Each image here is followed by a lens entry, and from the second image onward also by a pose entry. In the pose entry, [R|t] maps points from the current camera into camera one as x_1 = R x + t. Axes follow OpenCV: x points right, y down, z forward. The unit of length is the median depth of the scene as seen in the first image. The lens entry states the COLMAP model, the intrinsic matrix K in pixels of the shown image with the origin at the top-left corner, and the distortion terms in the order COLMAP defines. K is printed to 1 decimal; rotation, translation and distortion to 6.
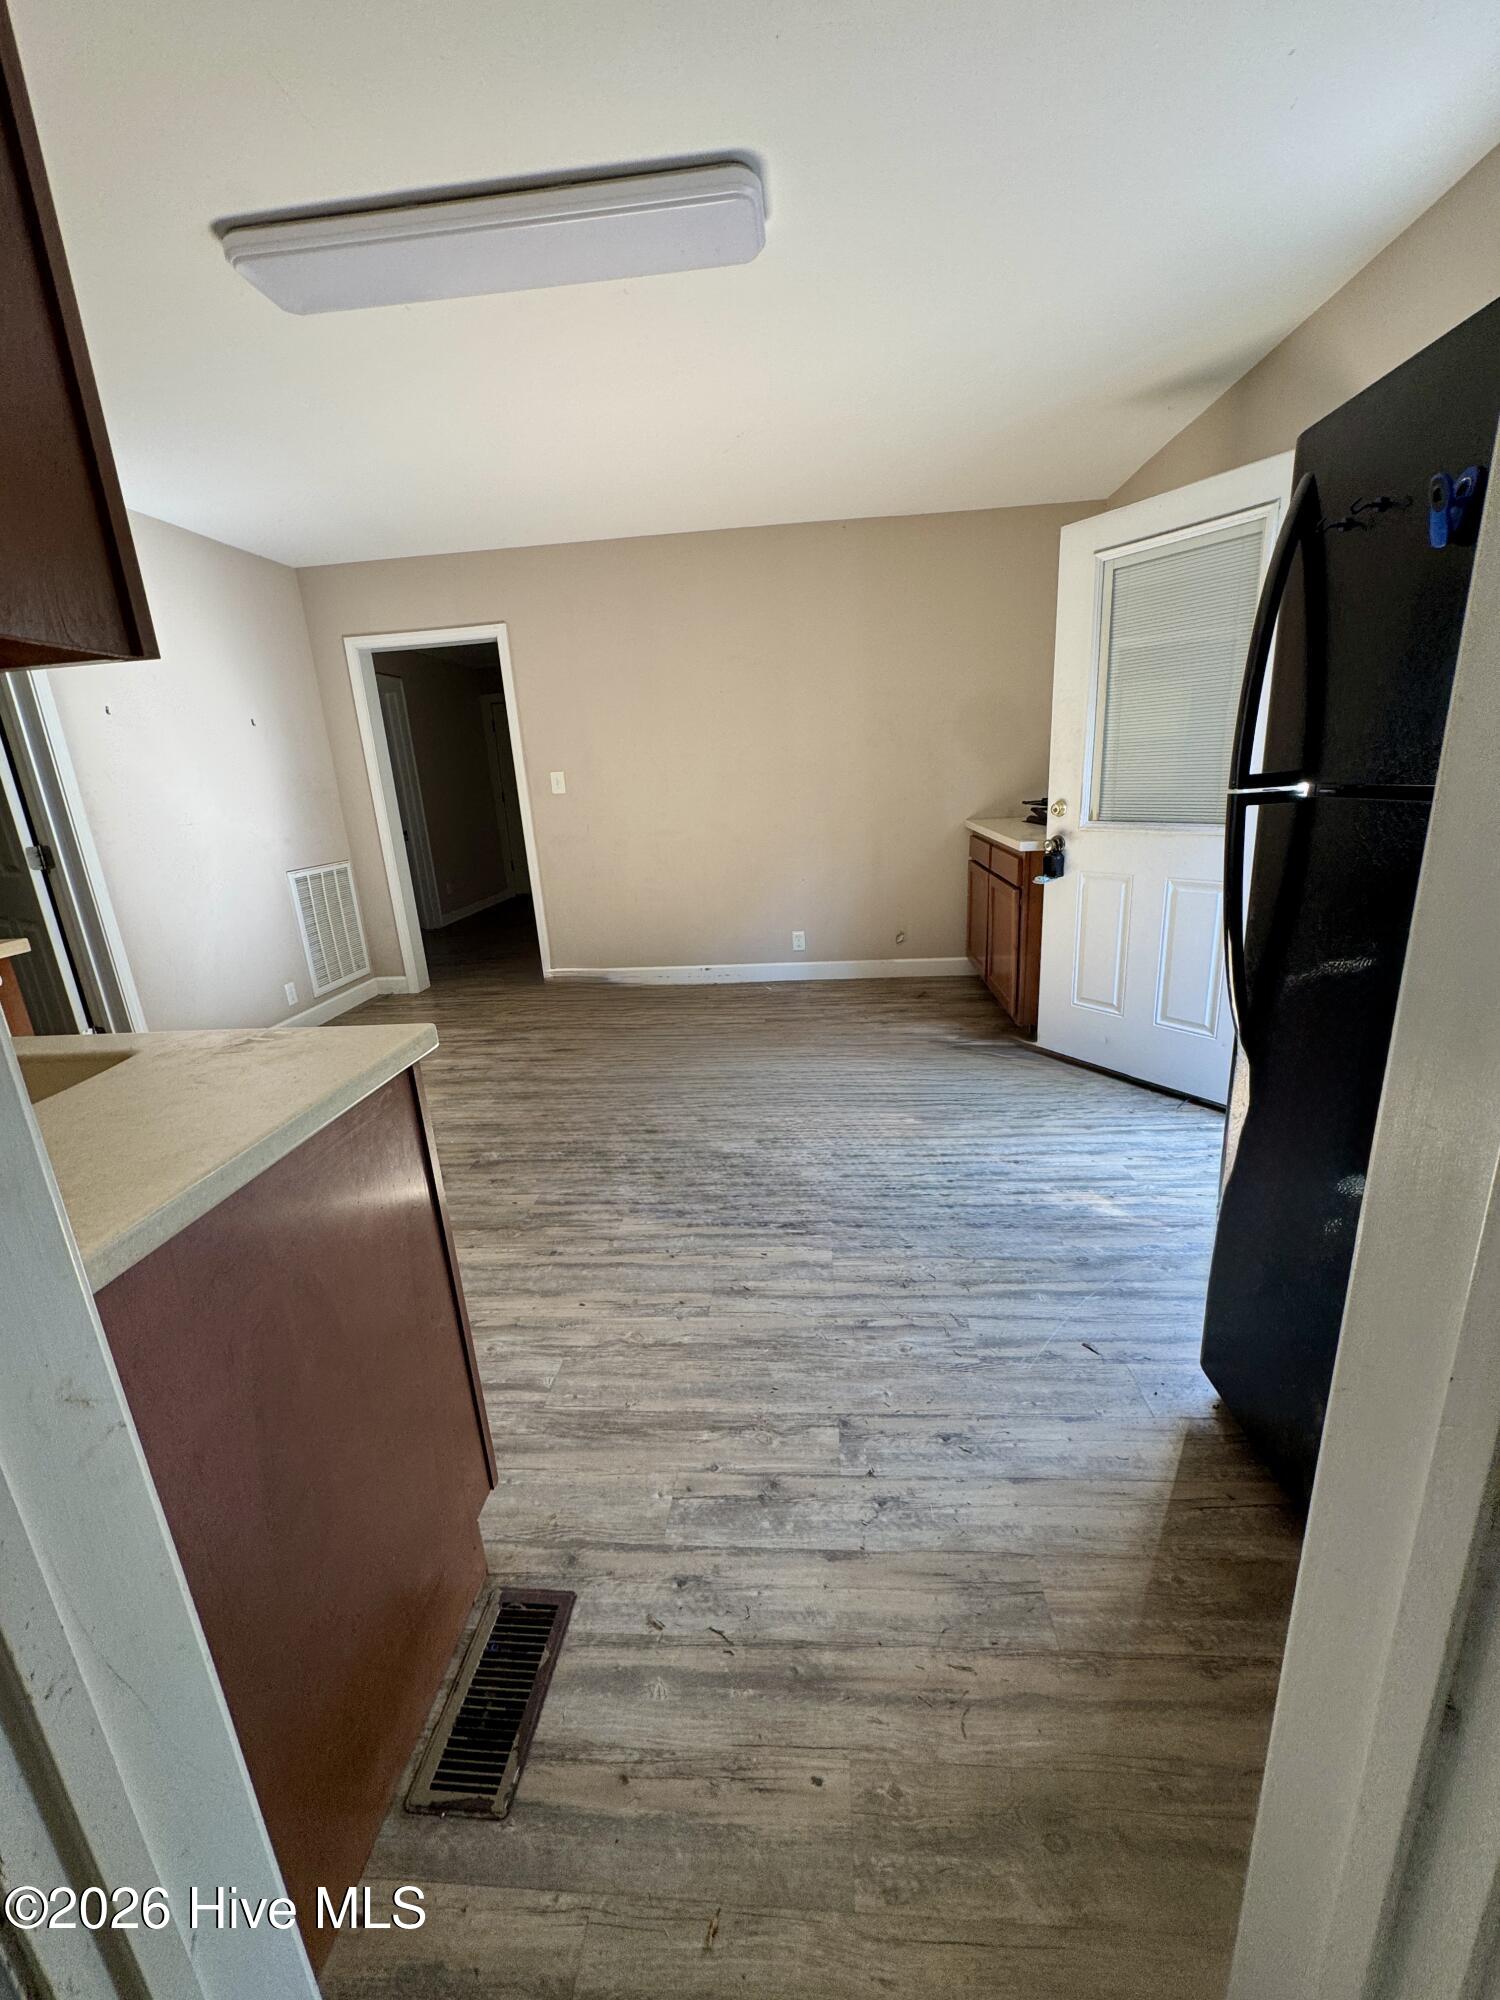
lens RADIAL K [[795.6, 0, 752.3], [0, 795.6, 995.5], [0, 0, 1]] dist [-0.005327, 0.000173]
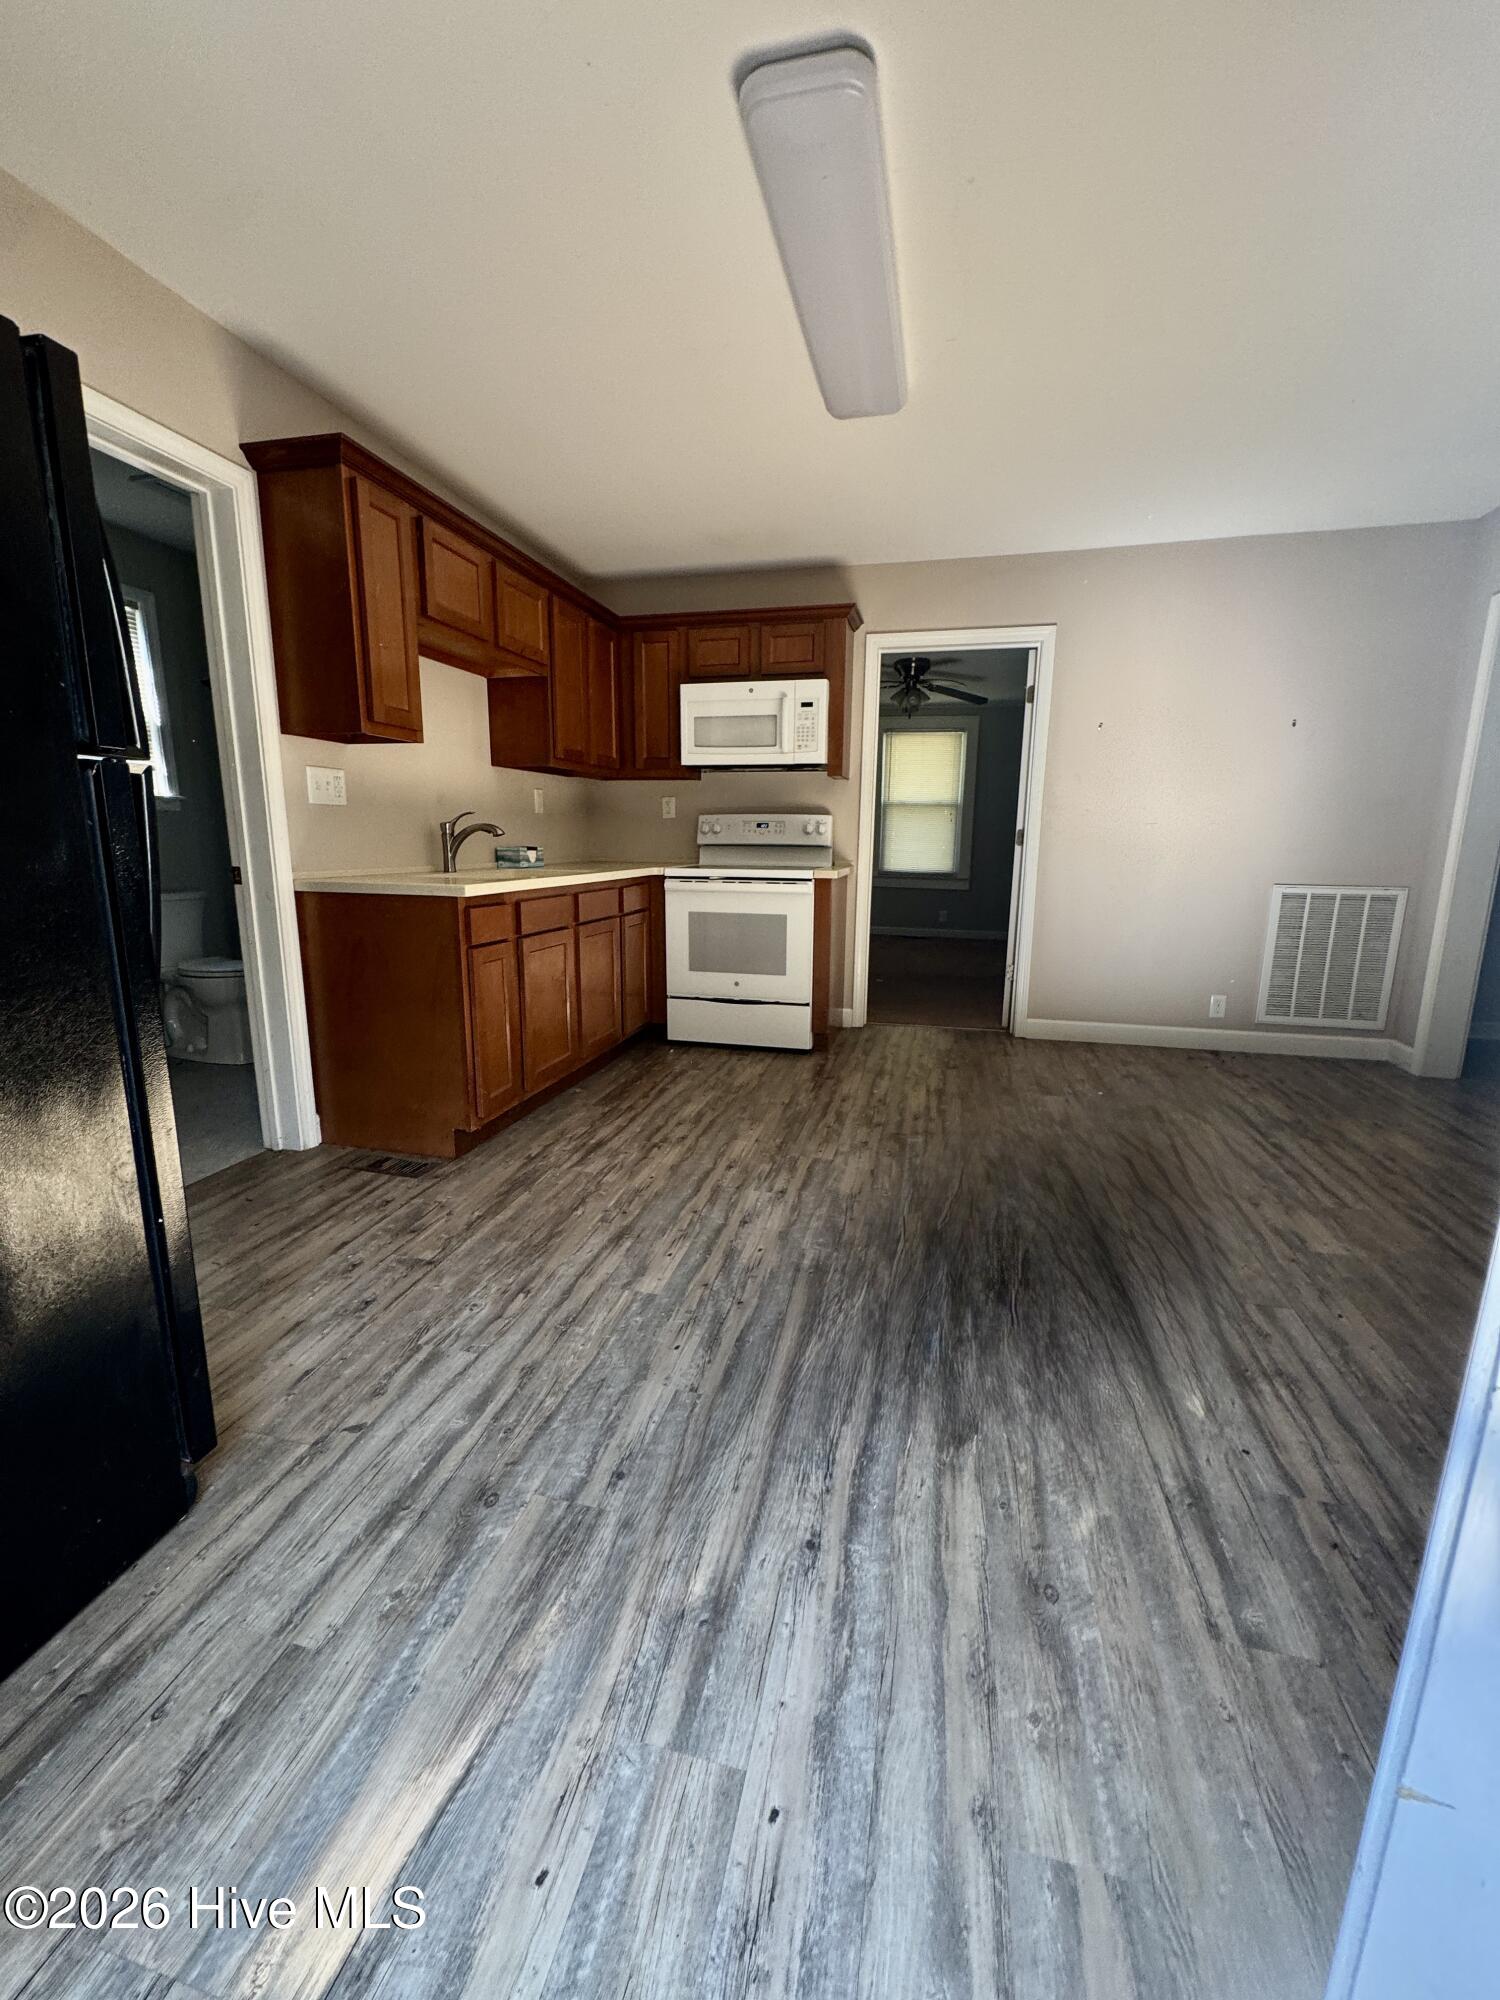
lens RADIAL K [[795.6, 0, 750.0], [0, 795.6, 994.6], [0, 0, 1]] dist [-0.005327, 0.000173]
pose [[-0.151845, 0.248964, -0.956536, 0.943678], [-0.270077, 0.920478, 0.282452, -0.299346], [0.950790, 0.301227, -0.072530, 1.179705]]
